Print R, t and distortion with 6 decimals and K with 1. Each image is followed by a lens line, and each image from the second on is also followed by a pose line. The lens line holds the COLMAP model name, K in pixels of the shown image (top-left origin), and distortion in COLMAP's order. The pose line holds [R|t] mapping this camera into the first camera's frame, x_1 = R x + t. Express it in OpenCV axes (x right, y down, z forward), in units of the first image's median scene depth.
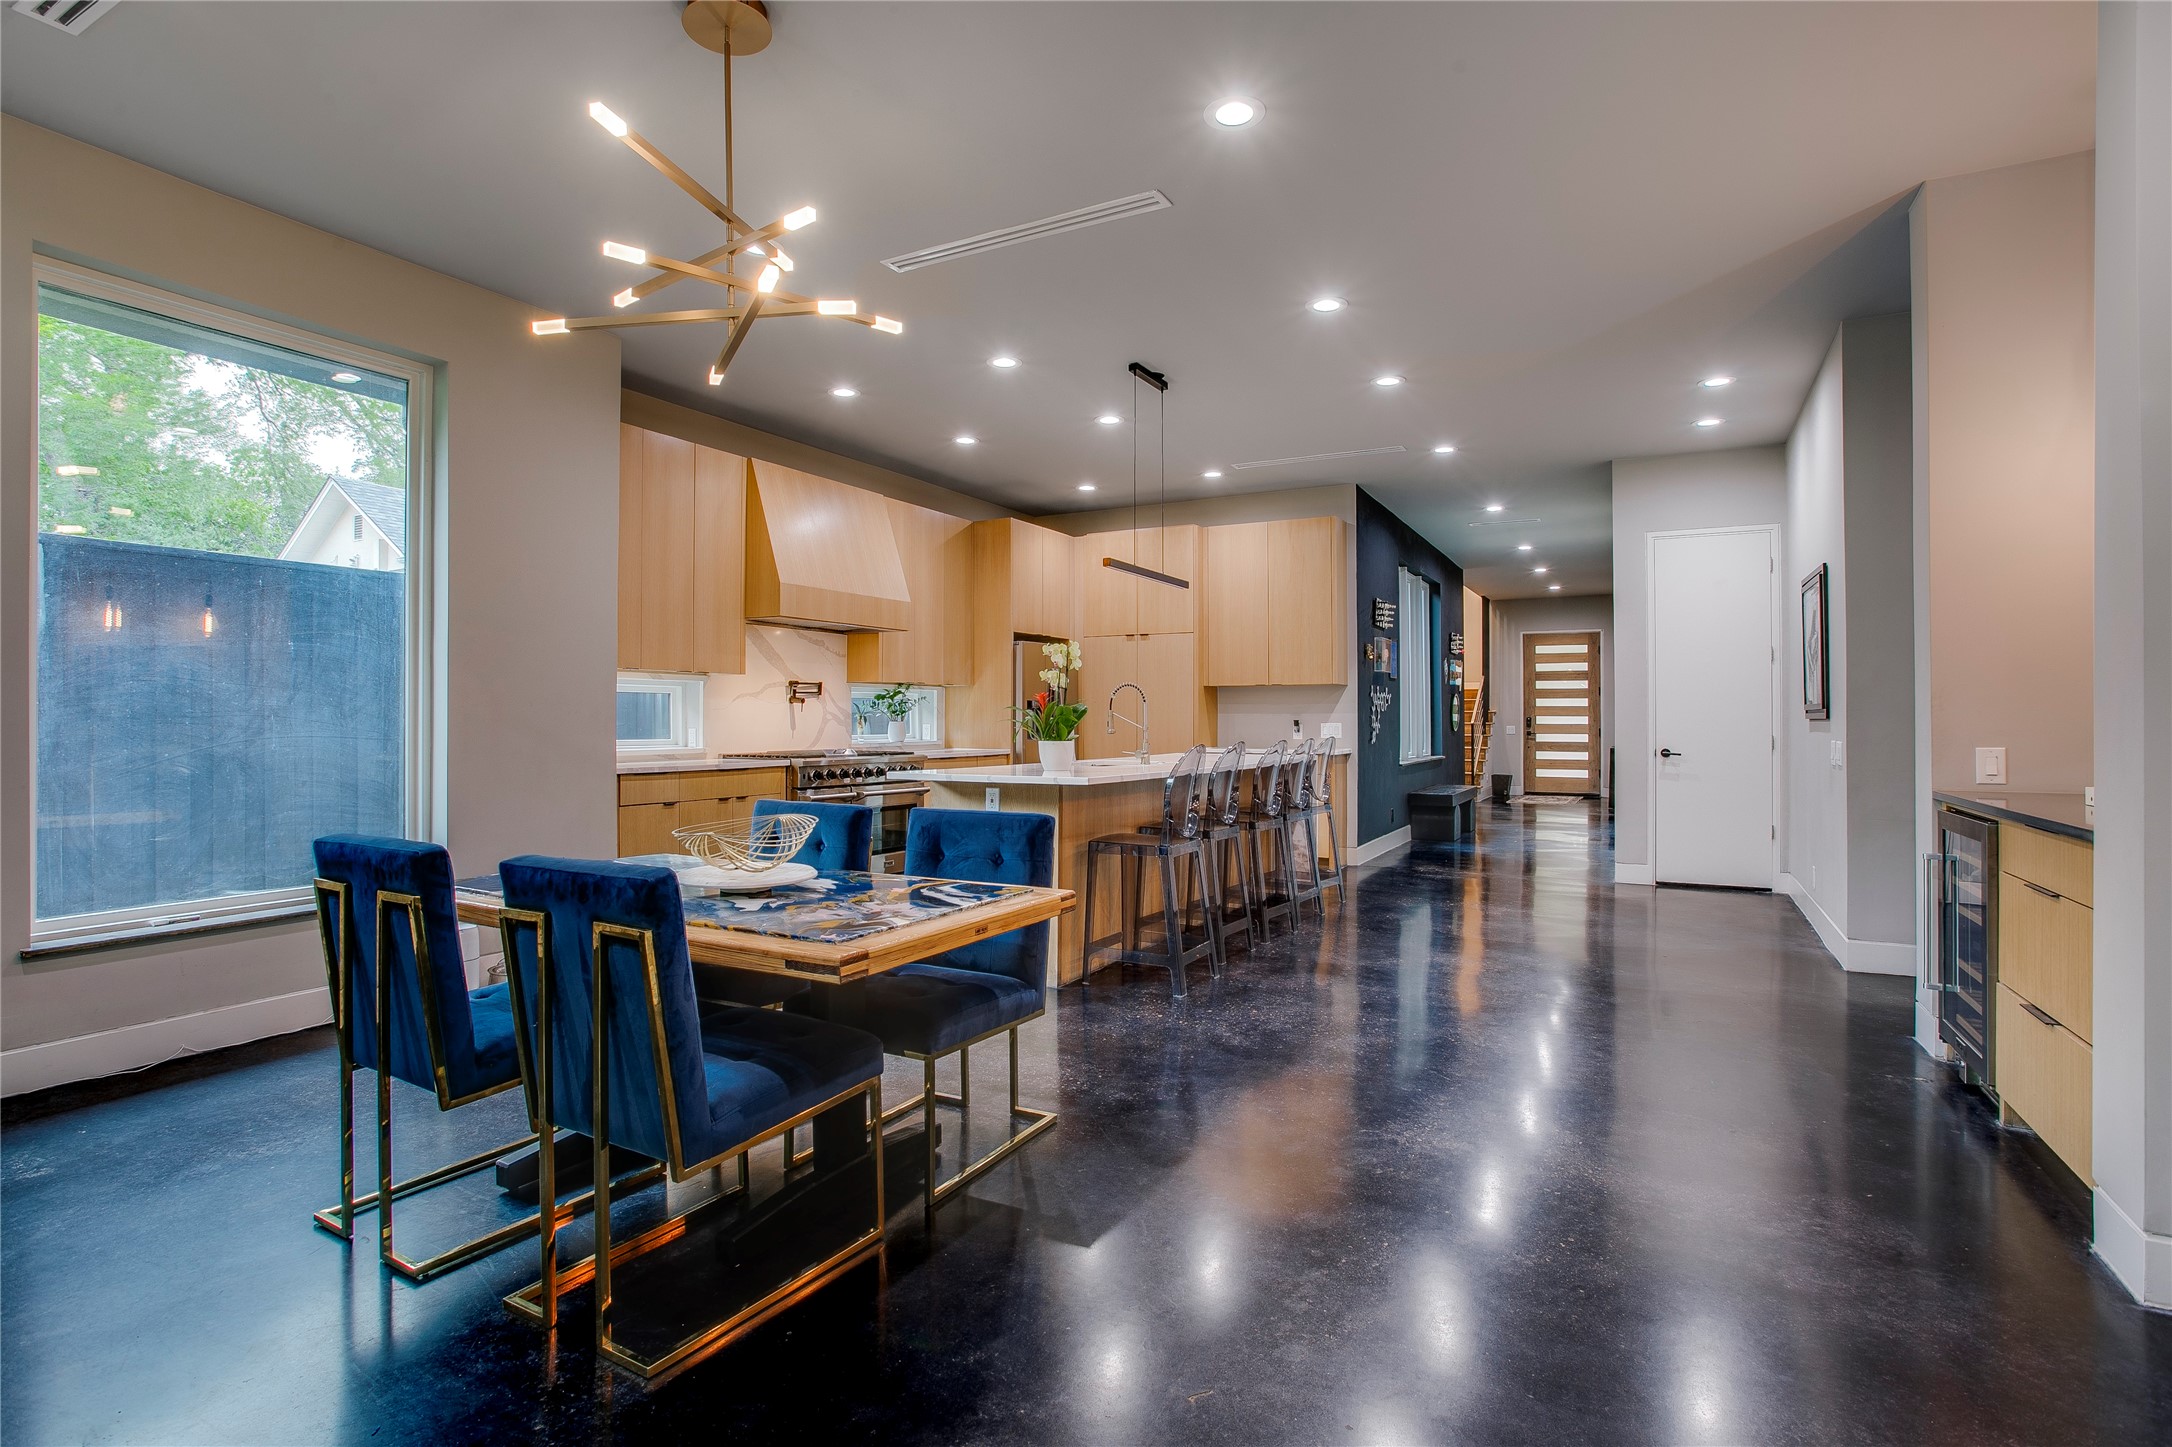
lens RADIAL K [[1059.8, 0, 1080.1], [0, 1059.8, 710.7], [0, 0, 1]] dist [-0.045288, 0.023079]
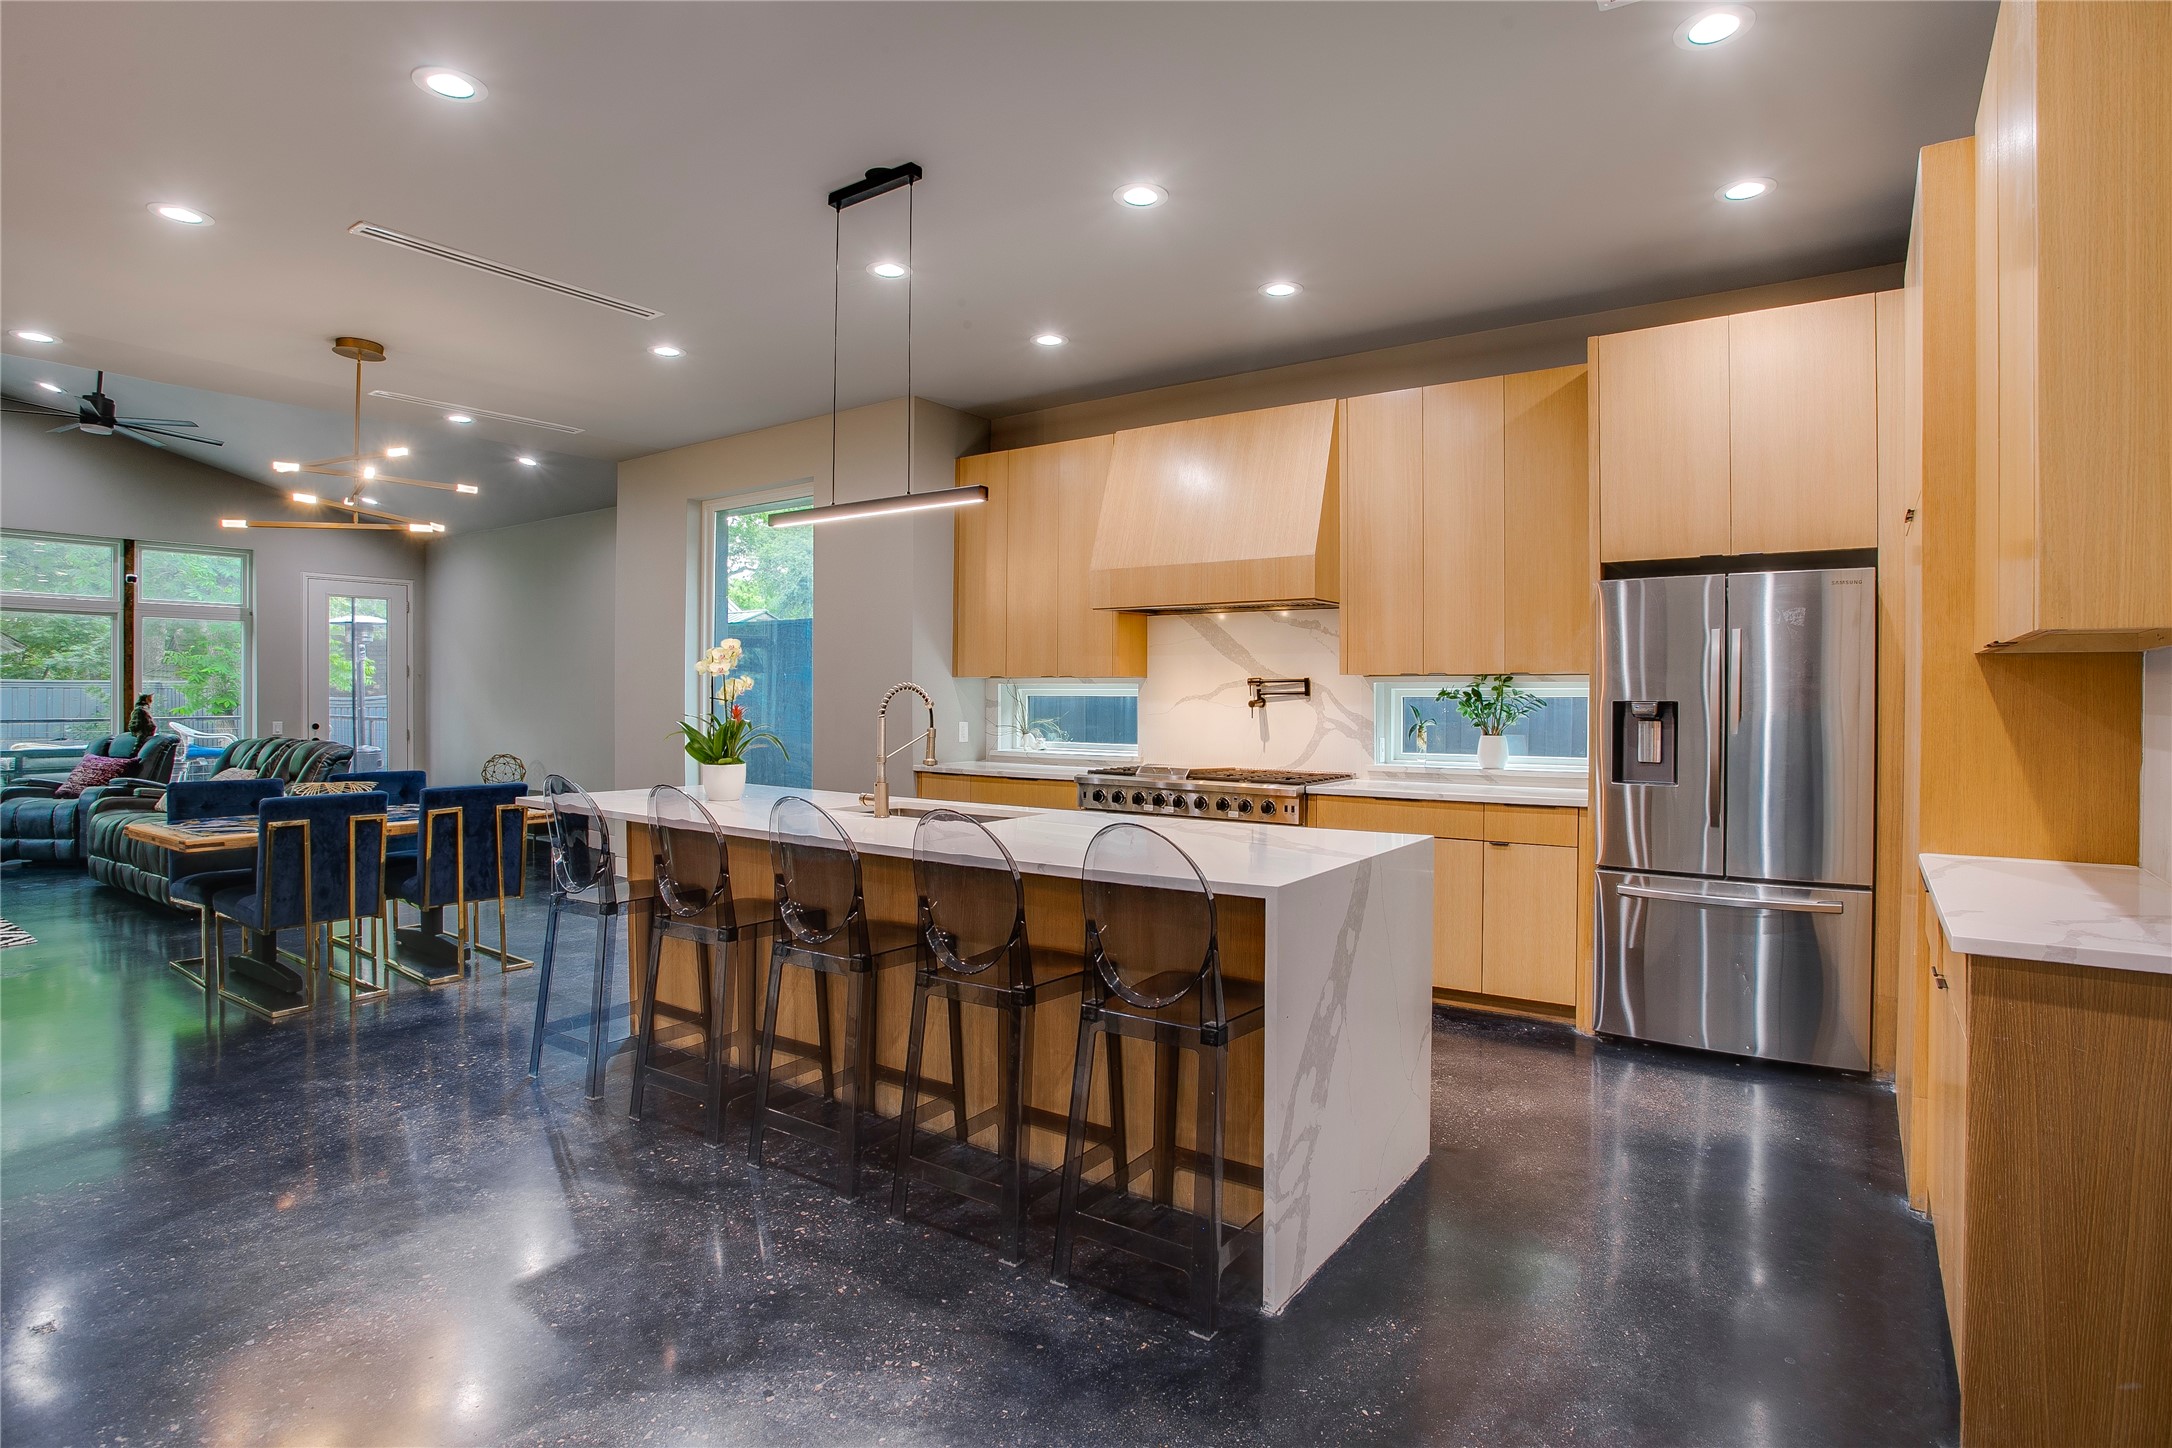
lens RADIAL K [[1116.0, 0, 1111.1], [0, 1116.0, 706.2], [0, 0, 1]] dist [-0.063525, 0.028466]
pose [[-0.108367, 0.010134, -0.994059, 0.505062], [0.004714, 0.999942, 0.009680, -0.014574], [0.994100, -0.003637, -0.108409, 0.885377]]
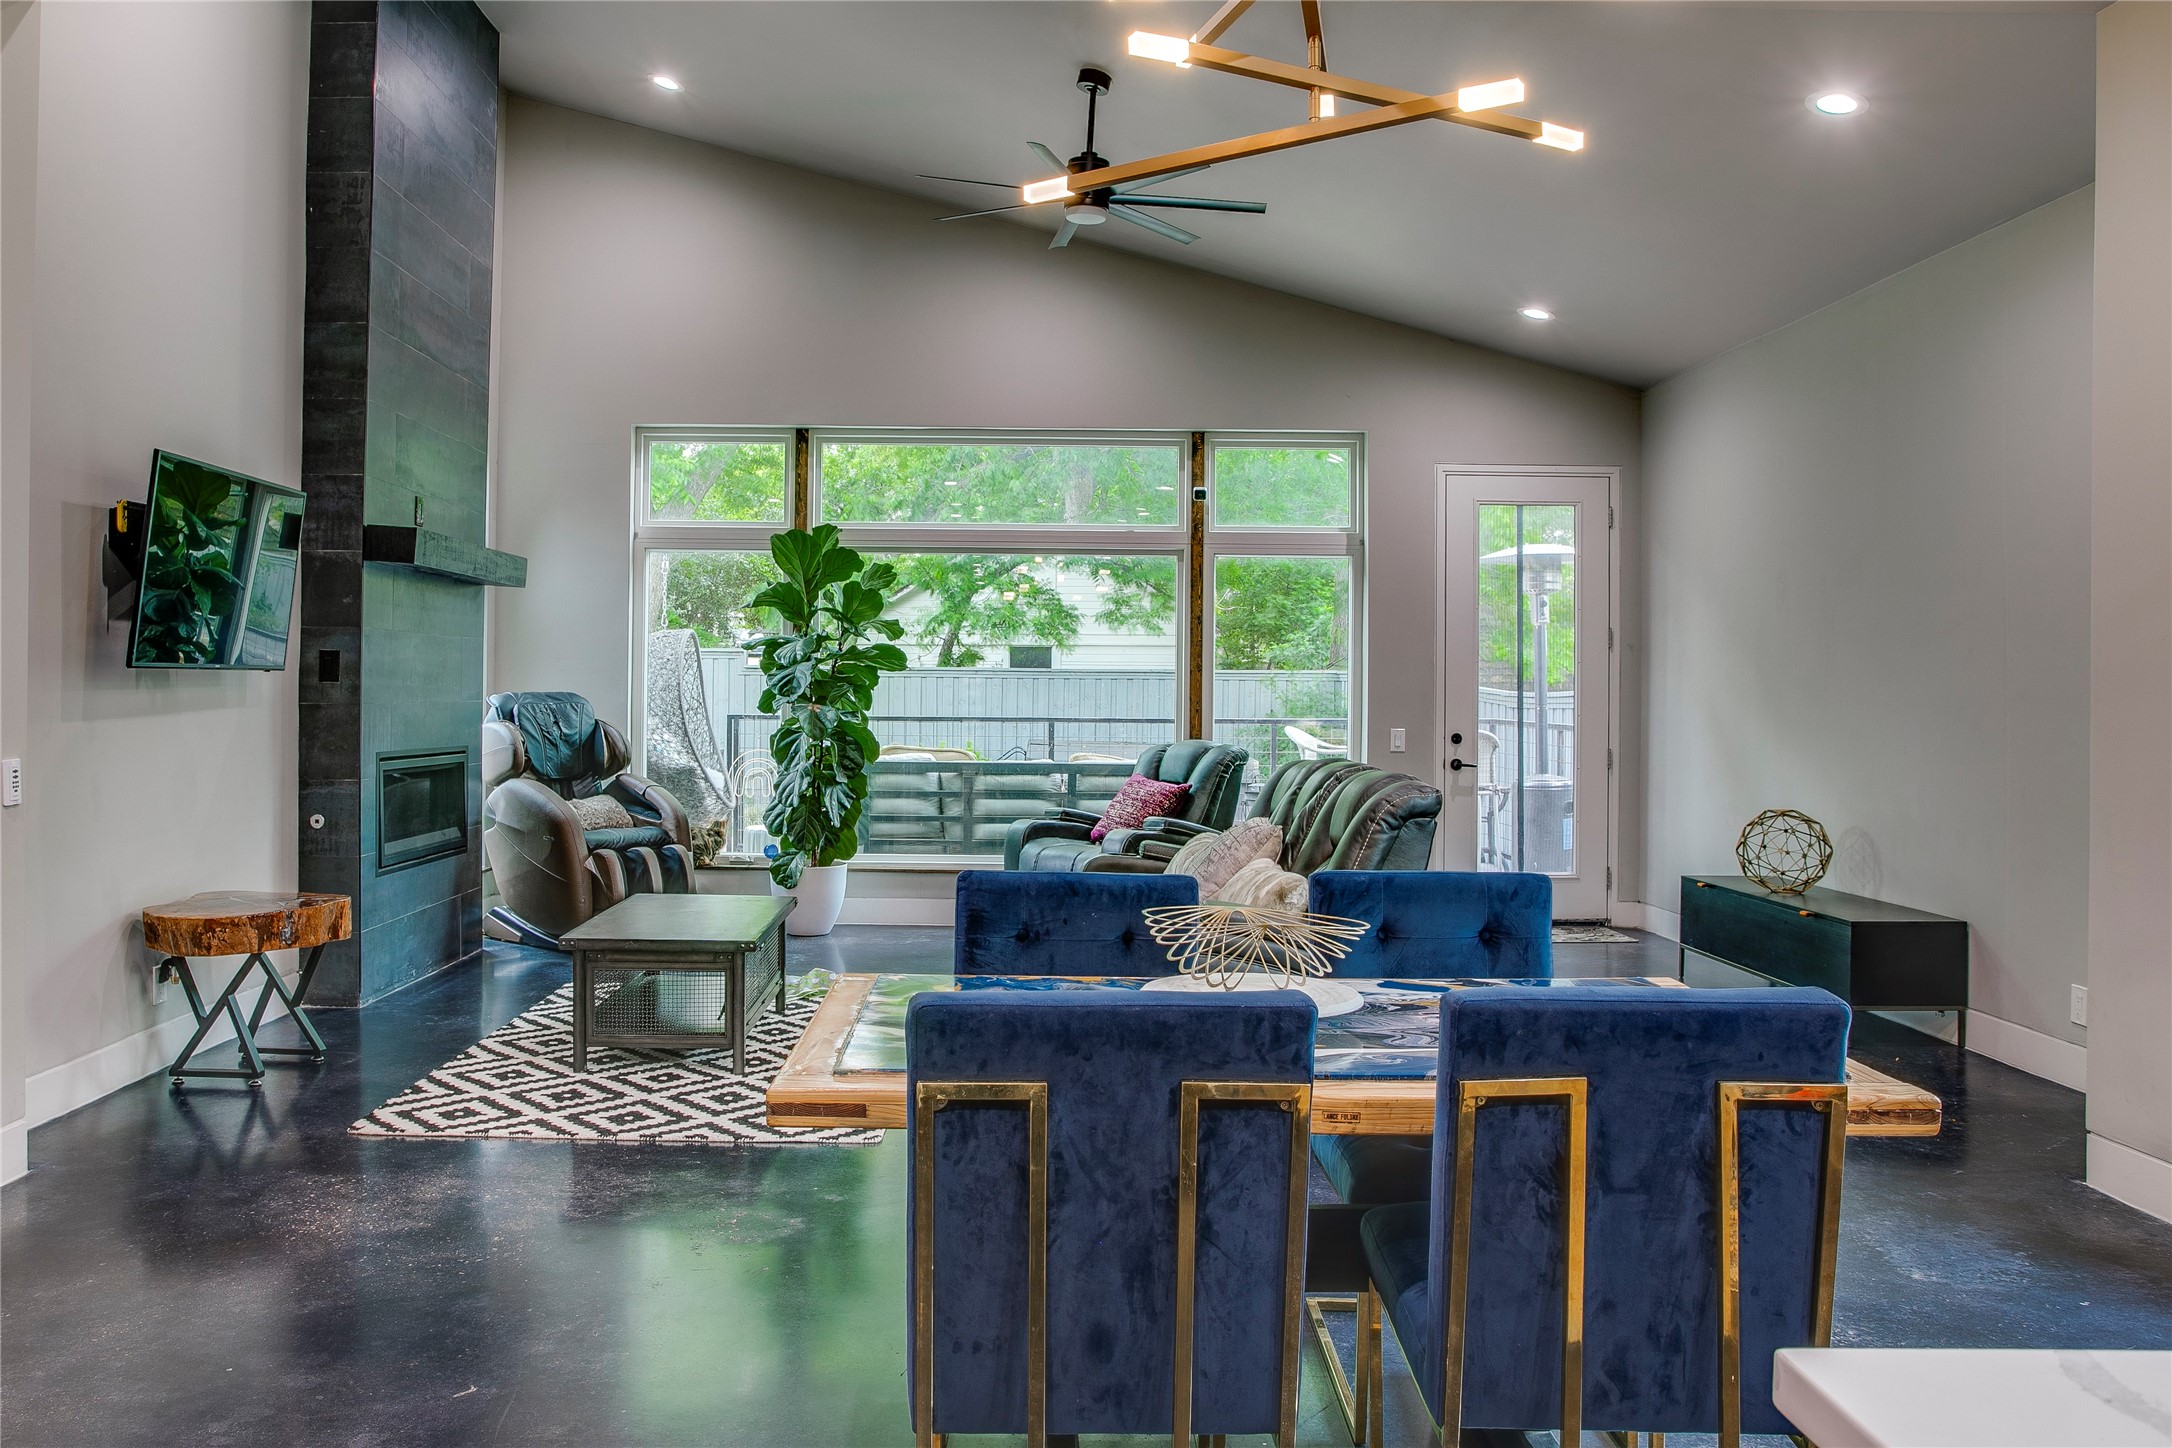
lens RADIAL K [[1630.6, 0, 985.8], [0, 1630.6, 680.4], [0, 0, 1]] dist [-0.070716, 0.004878]
pose [[-0.883629, -0.008869, -0.468104, 0.093451], [-0.003356, 0.999915, -0.012611, -0.006407], [0.468176, -0.009573, -0.883584, 0.602309]]
